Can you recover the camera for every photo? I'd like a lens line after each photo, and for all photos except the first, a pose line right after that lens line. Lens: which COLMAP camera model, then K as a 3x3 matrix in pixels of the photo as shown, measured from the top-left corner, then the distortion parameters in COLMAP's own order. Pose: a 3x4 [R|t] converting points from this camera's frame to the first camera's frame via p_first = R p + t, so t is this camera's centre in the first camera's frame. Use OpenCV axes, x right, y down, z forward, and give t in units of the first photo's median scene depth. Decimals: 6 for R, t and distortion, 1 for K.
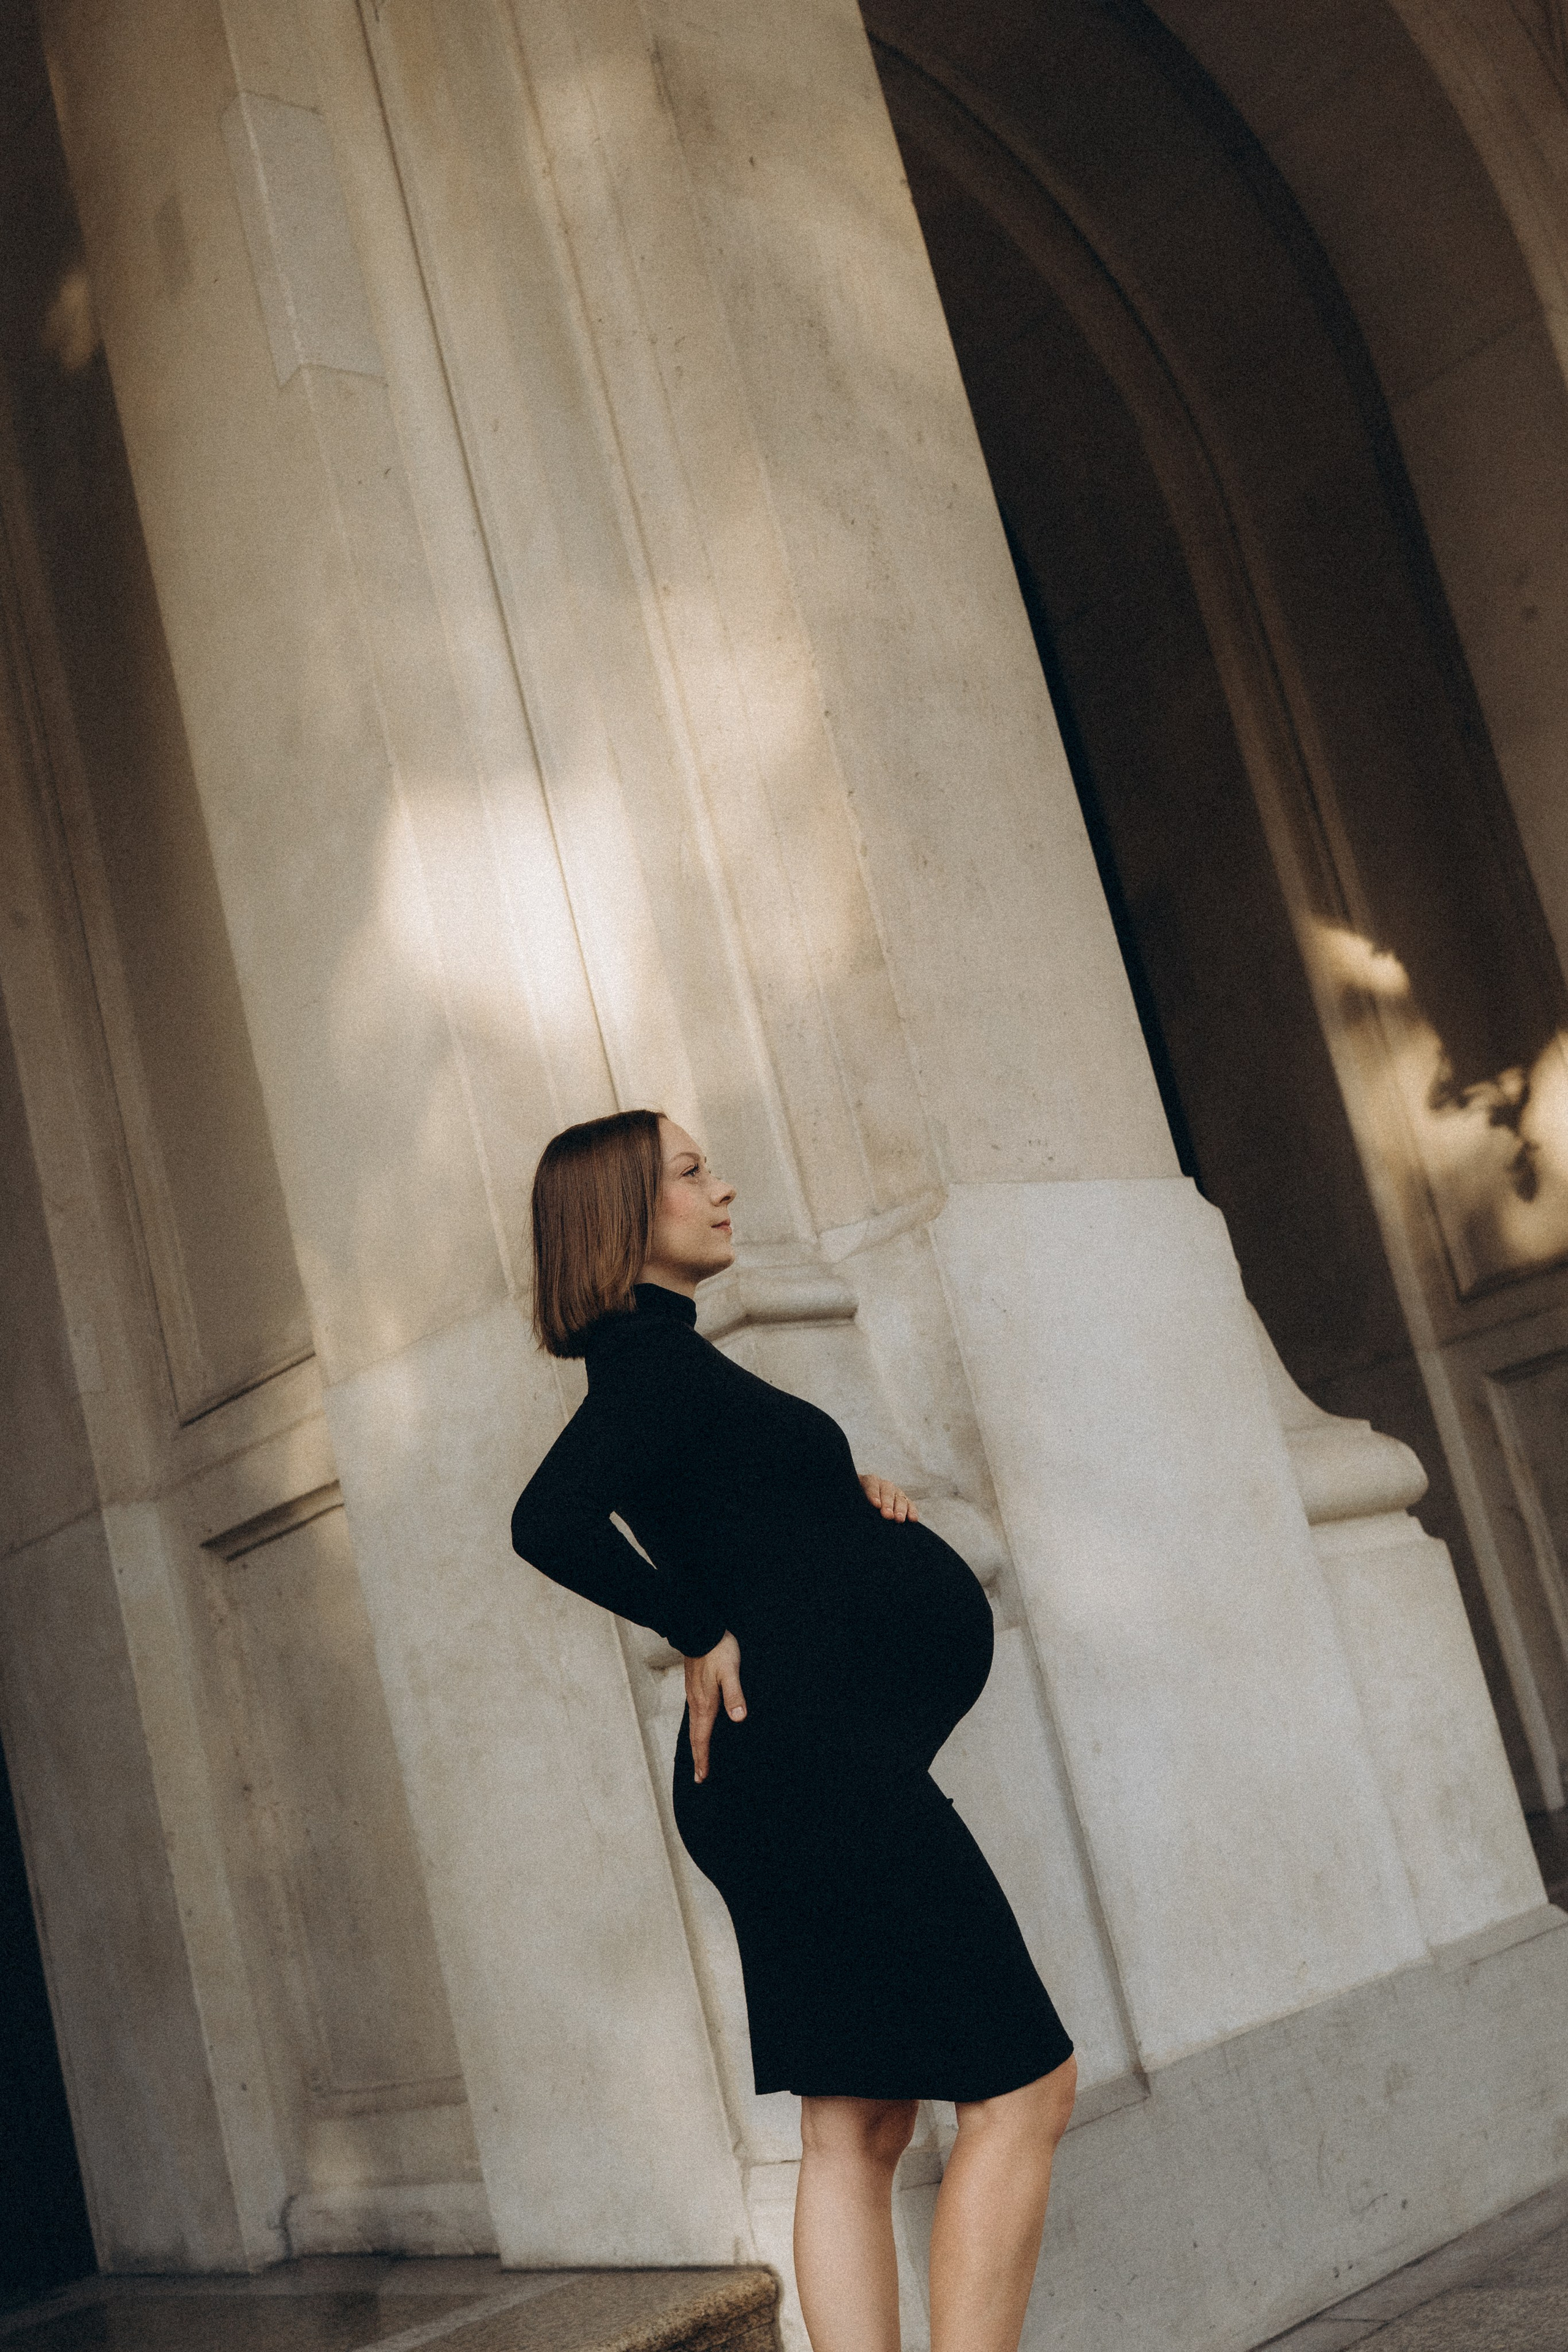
lens RADIAL K [[2430.7, 0, 727.0], [0, 2430.7, 1237.3], [0, 0, 1]] dist [-0.005927, 0.003861]
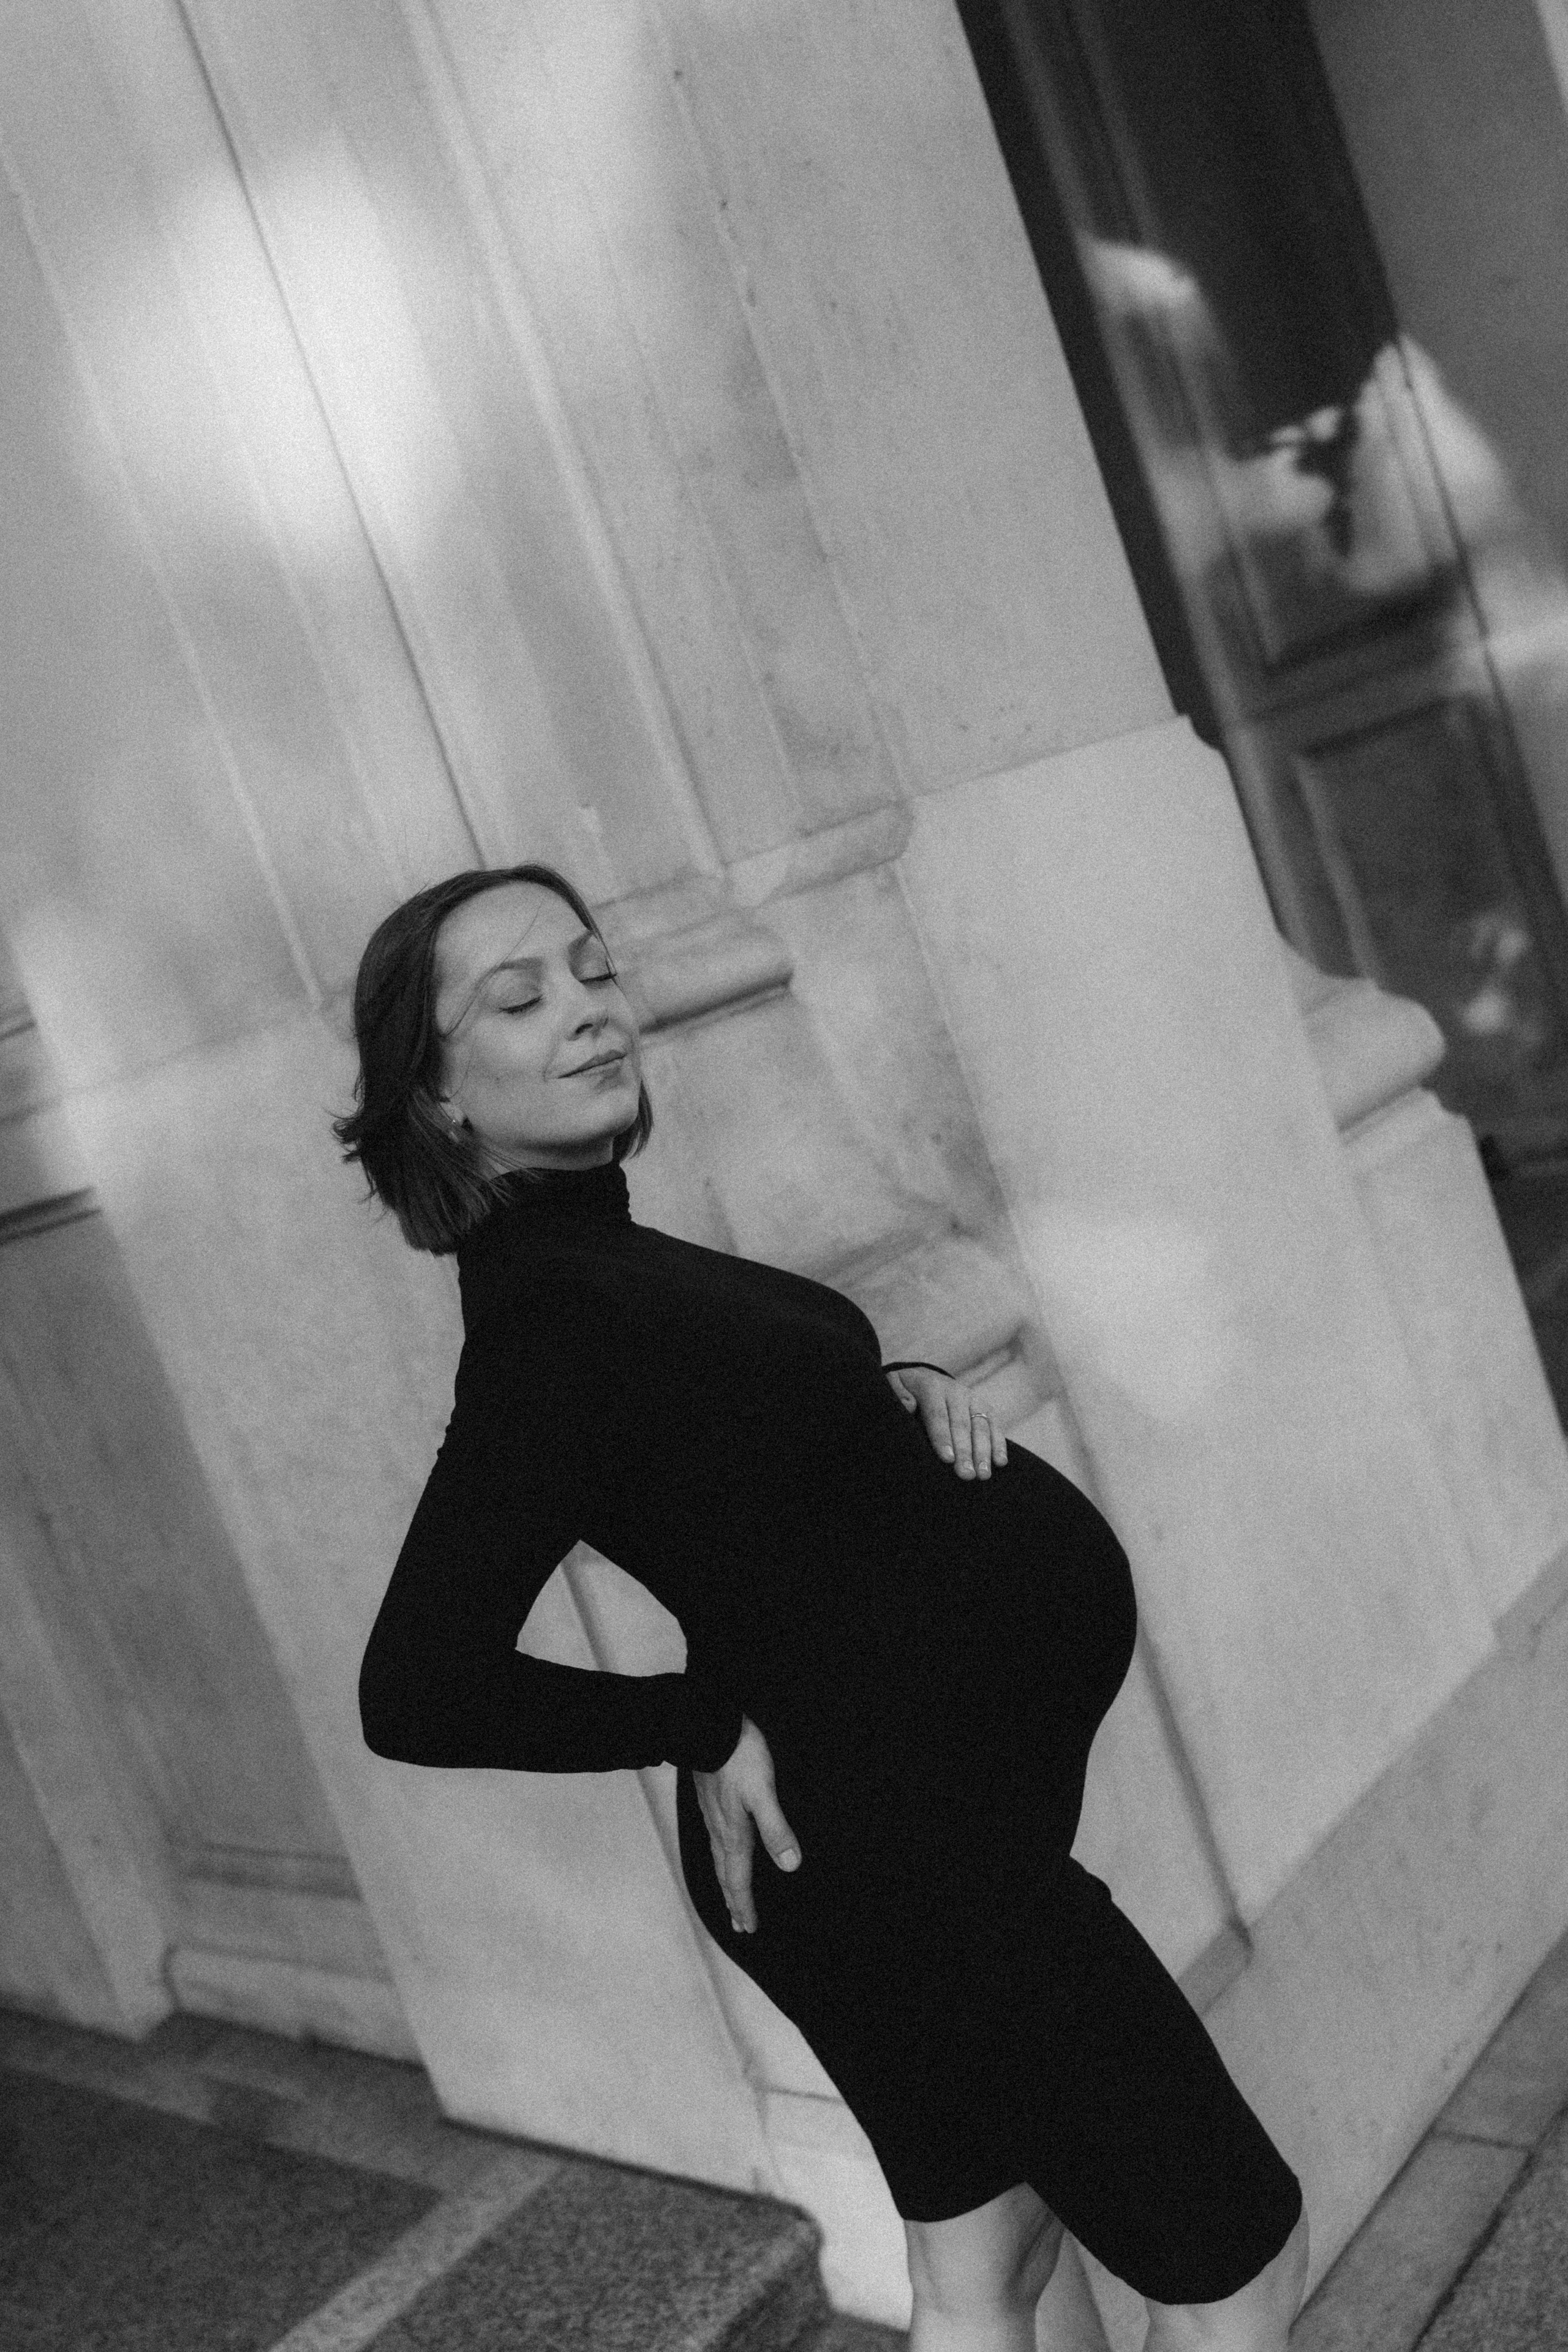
lens RADIAL K [[2252.2, 0, 716.3], [0, 2252.2, 1218.2], [0, 0, 1]] dist [0.008931, 0.007265]
pose [[0.989008, -0.109442, 0.099428, -0.040650], [0.076455, 0.954070, 0.289663, -0.089045], [-0.126562, -0.278877, 0.951950, 0.303145]]
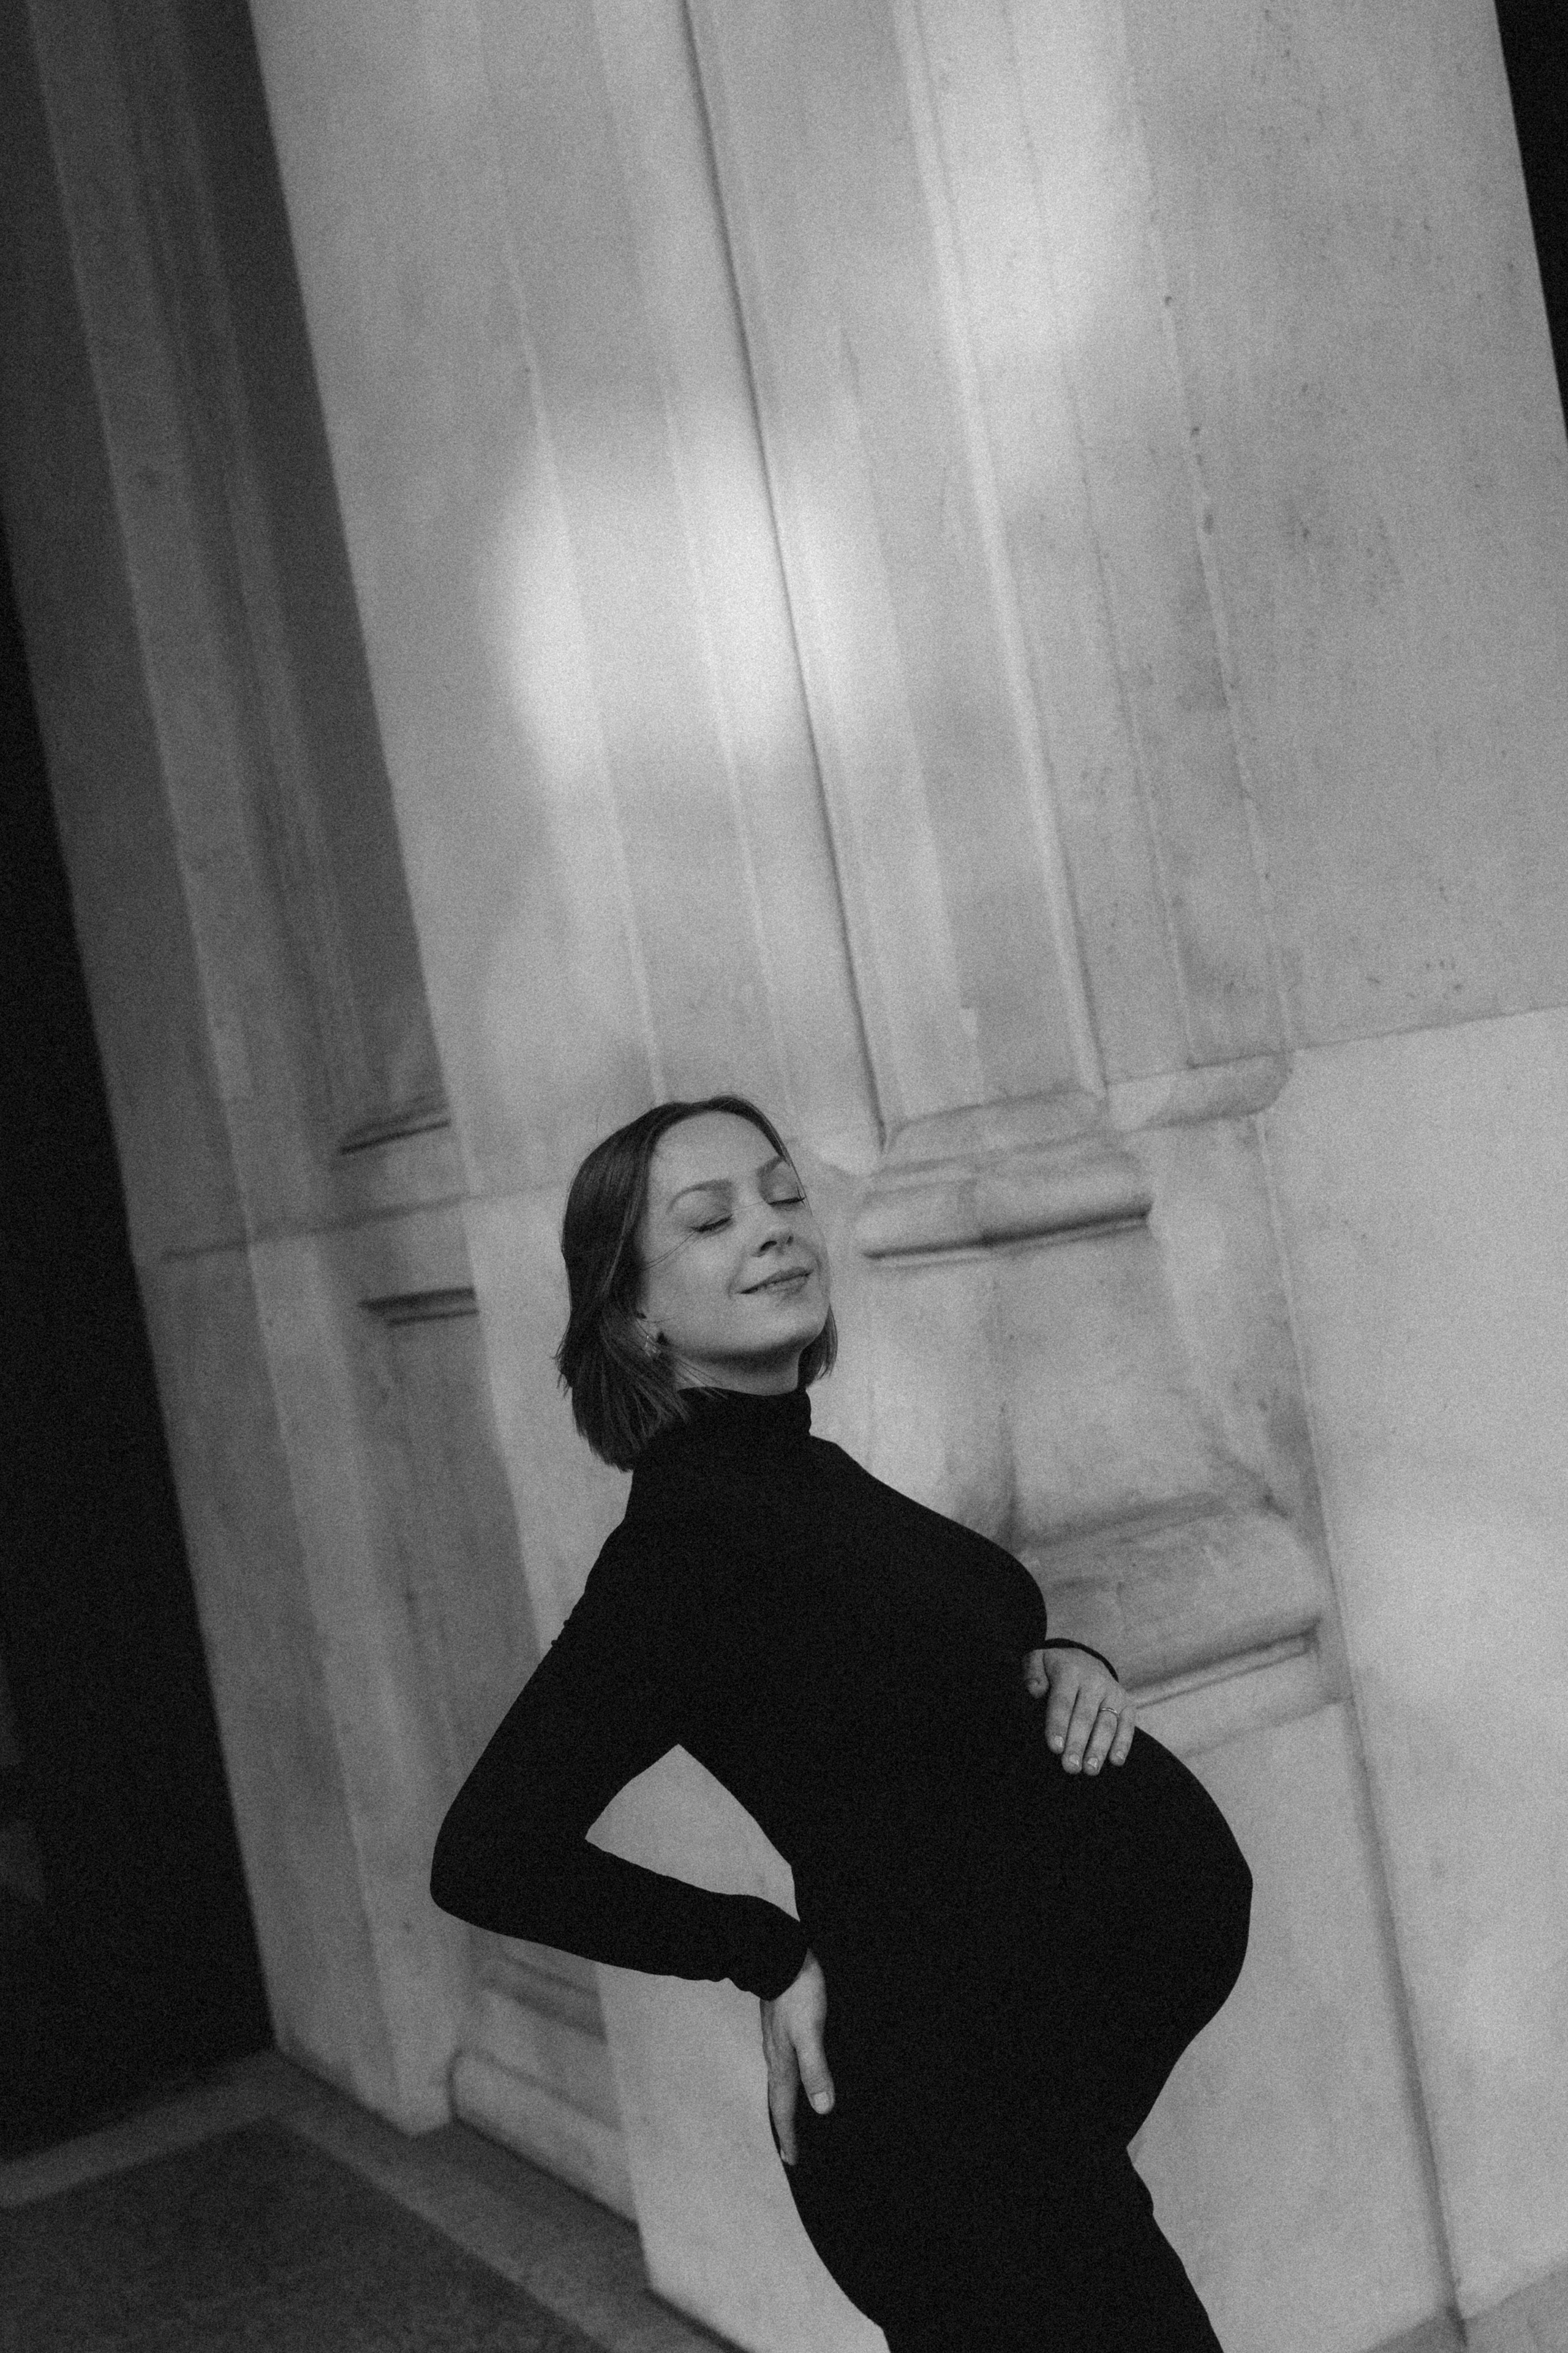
lens RADIAL K [[2535.9, 0, 697.9], [0, 2535.9, 1237.2], [0, 0, 1]] dist [0.003203, 0.020426]
pose [[0.984351, 0.061138, -0.165272, 0.041701], [-0.018123, 0.968035, 0.250161, -0.129882], [0.175283, -0.243251, 0.953994, 0.245988]]
